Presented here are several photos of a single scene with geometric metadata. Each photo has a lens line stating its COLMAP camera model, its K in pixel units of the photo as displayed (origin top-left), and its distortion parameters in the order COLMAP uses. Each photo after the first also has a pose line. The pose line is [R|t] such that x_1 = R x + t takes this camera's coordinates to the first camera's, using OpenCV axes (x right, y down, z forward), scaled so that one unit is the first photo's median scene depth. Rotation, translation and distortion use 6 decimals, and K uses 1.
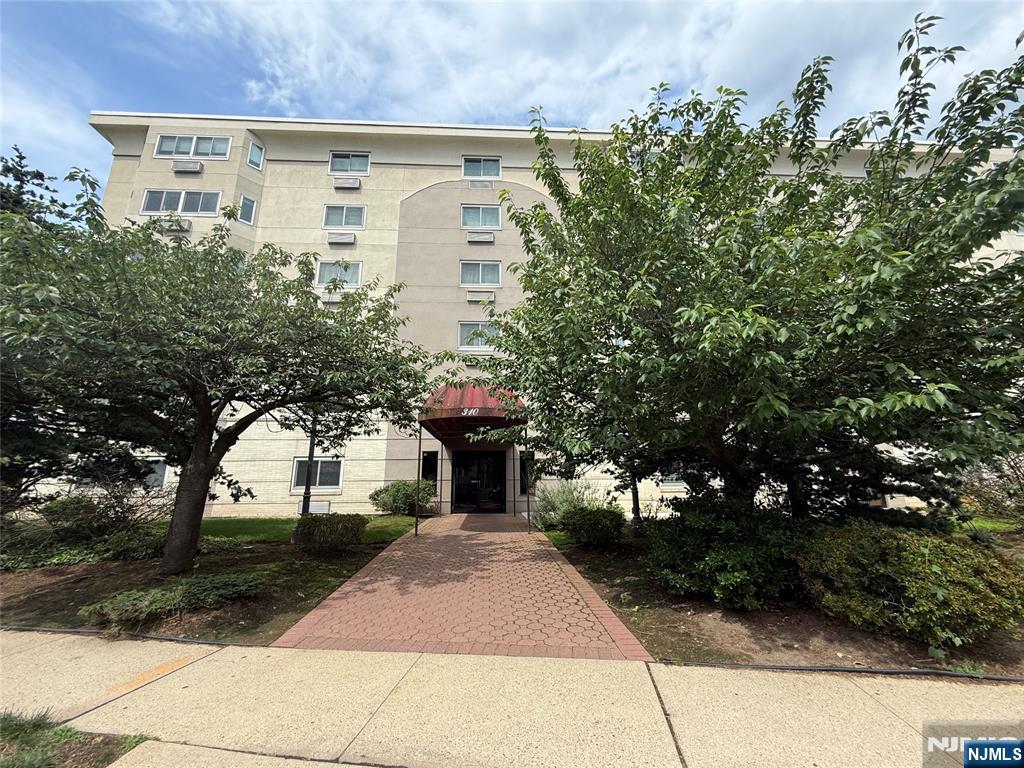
lens RADIAL K [[408.5, 0, 511.6], [0, 408.5, 385.1], [0, 0, 1]] dist [-0.000752, -0.000116]
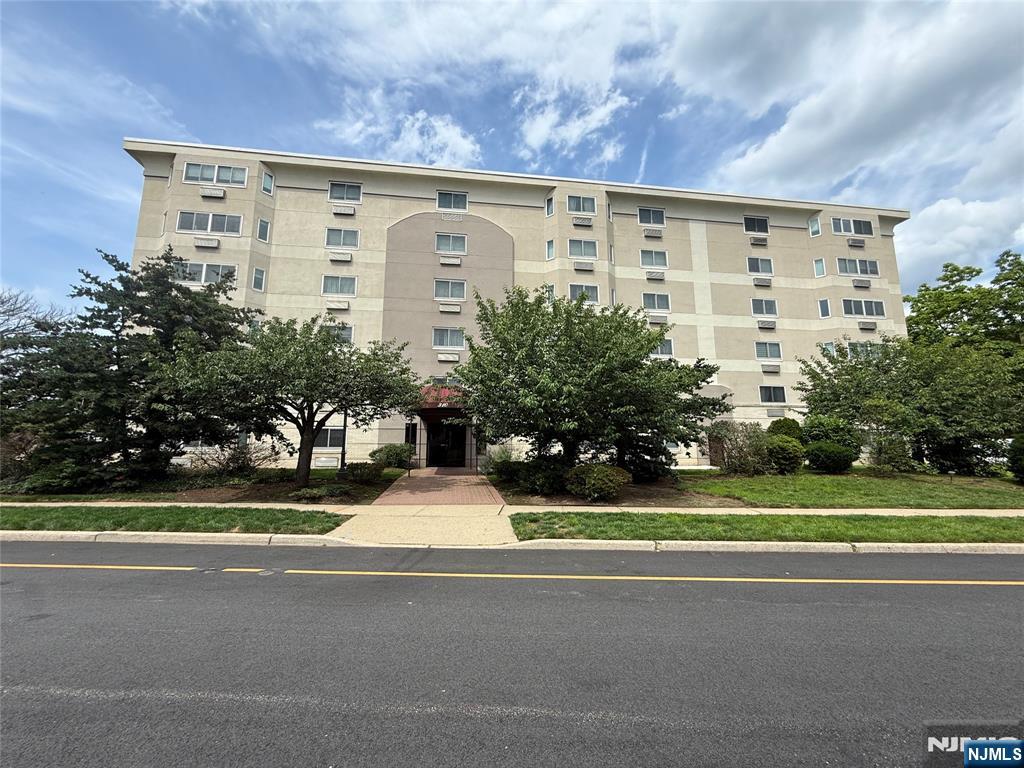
lens RADIAL K [[408.5, 0, 511.6], [0, 408.5, 385.1], [0, 0, 1]] dist [-0.000752, -0.000116]
pose [[0.996397, 0.022580, 0.081745, 0.020824], [-0.029536, 0.995951, 0.084910, -0.084211], [-0.079497, -0.087019, 0.993030, -0.347150]]
